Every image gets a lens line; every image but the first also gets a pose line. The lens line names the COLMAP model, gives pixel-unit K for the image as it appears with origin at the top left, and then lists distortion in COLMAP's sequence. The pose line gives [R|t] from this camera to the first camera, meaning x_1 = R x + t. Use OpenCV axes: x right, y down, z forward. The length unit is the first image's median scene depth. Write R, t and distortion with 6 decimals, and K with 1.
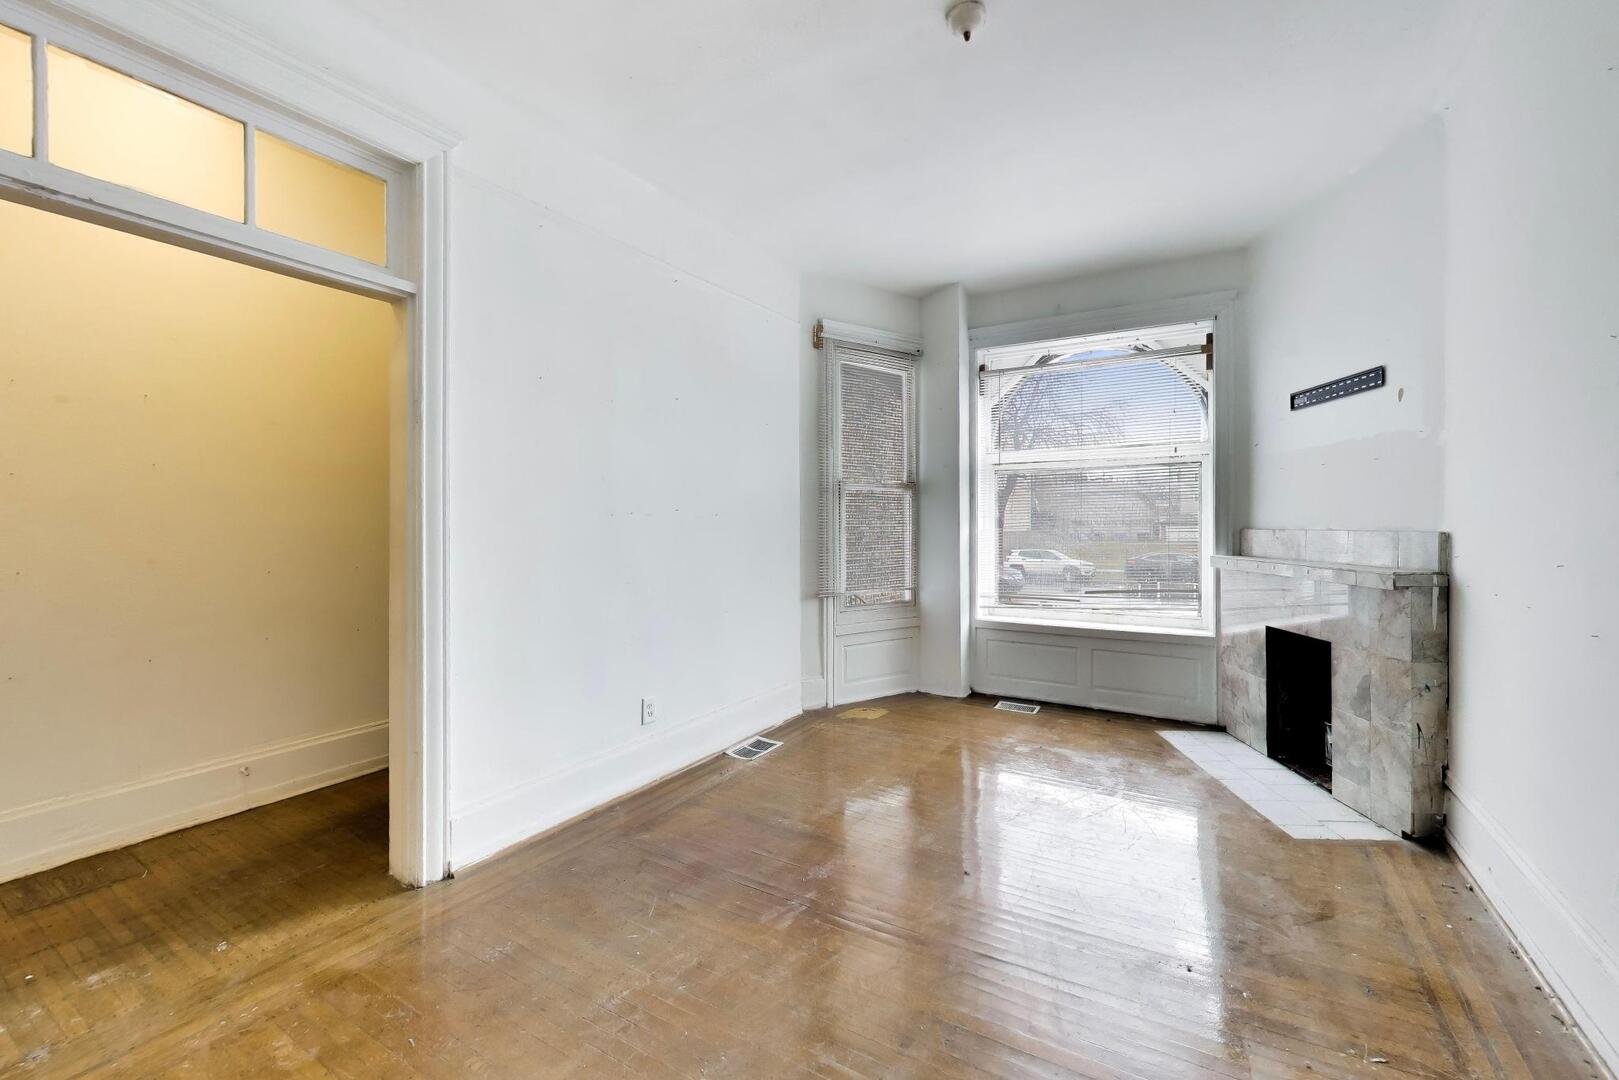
lens RADIAL K [[649.3, 0, 829.6], [0, 649.3, 521.8], [0, 0, 1]] dist [-0.000935, 0.000019]
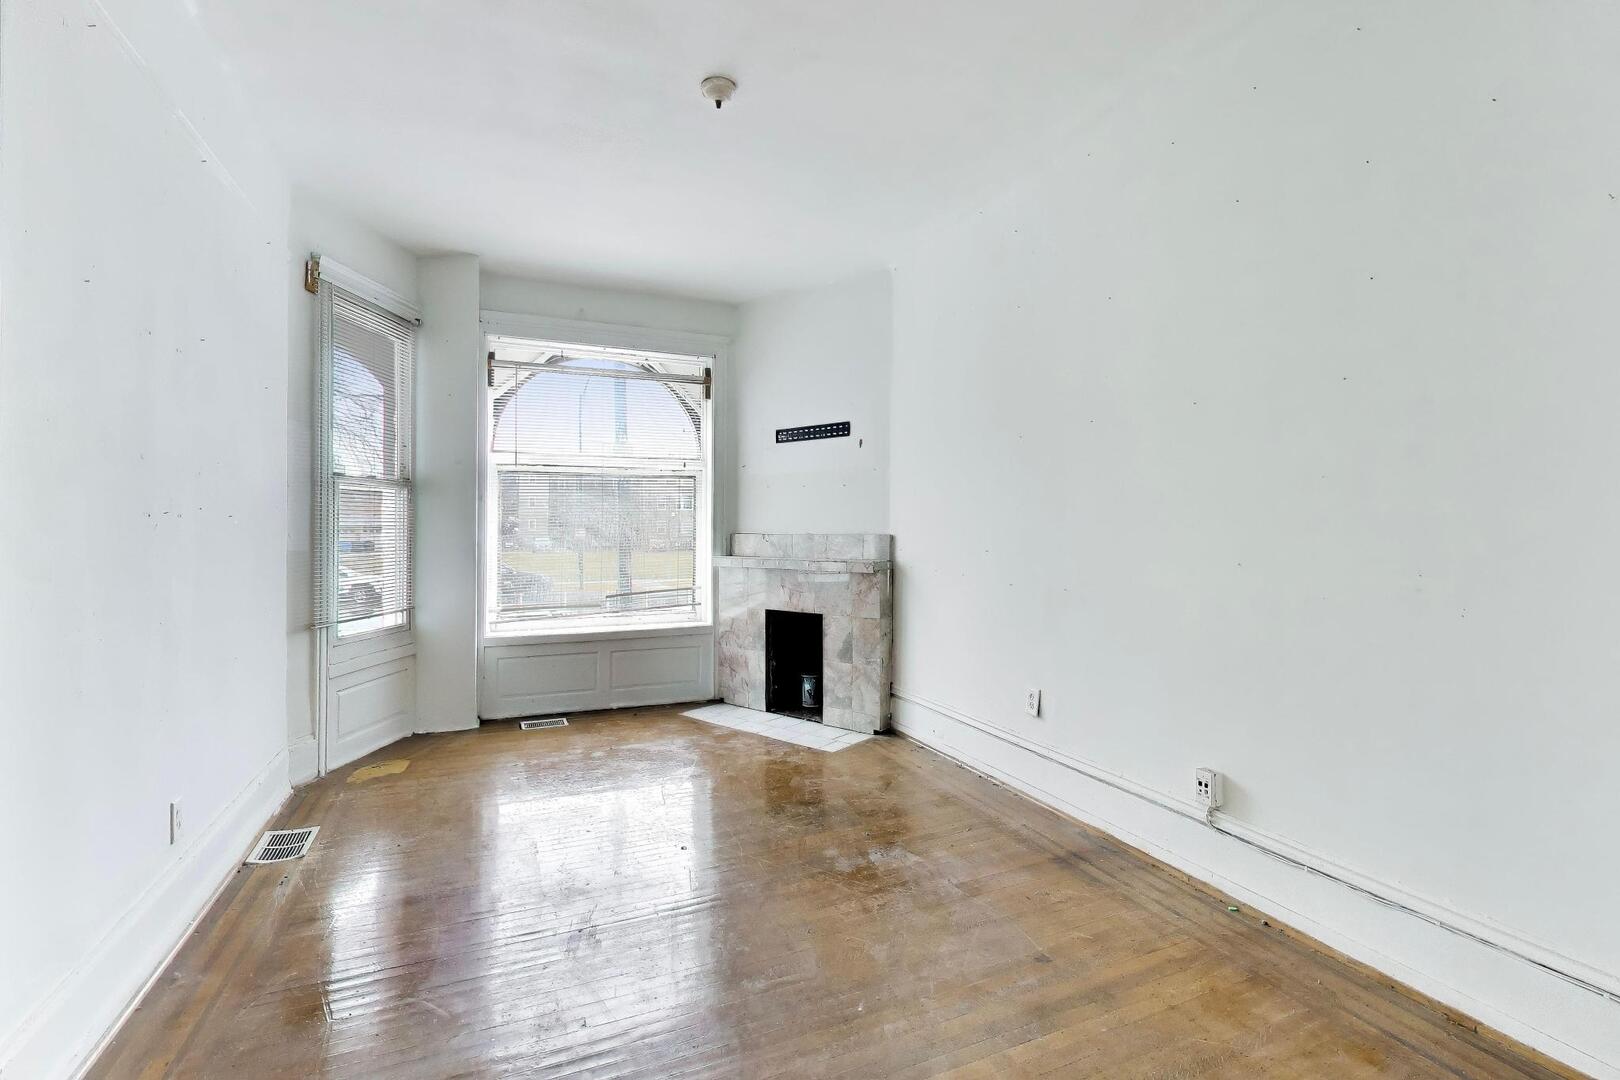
lens RADIAL K [[737.3, 0, 816.0], [0, 737.3, 520.3], [0, 0, 1]] dist [-0.001231, 0.000143]
pose [[0.596945, 0.011254, 0.802203, -0.402948], [-0.002021, 0.999920, -0.012523, 0.002716], [-0.802280, 0.005854, 0.596920, 0.047397]]
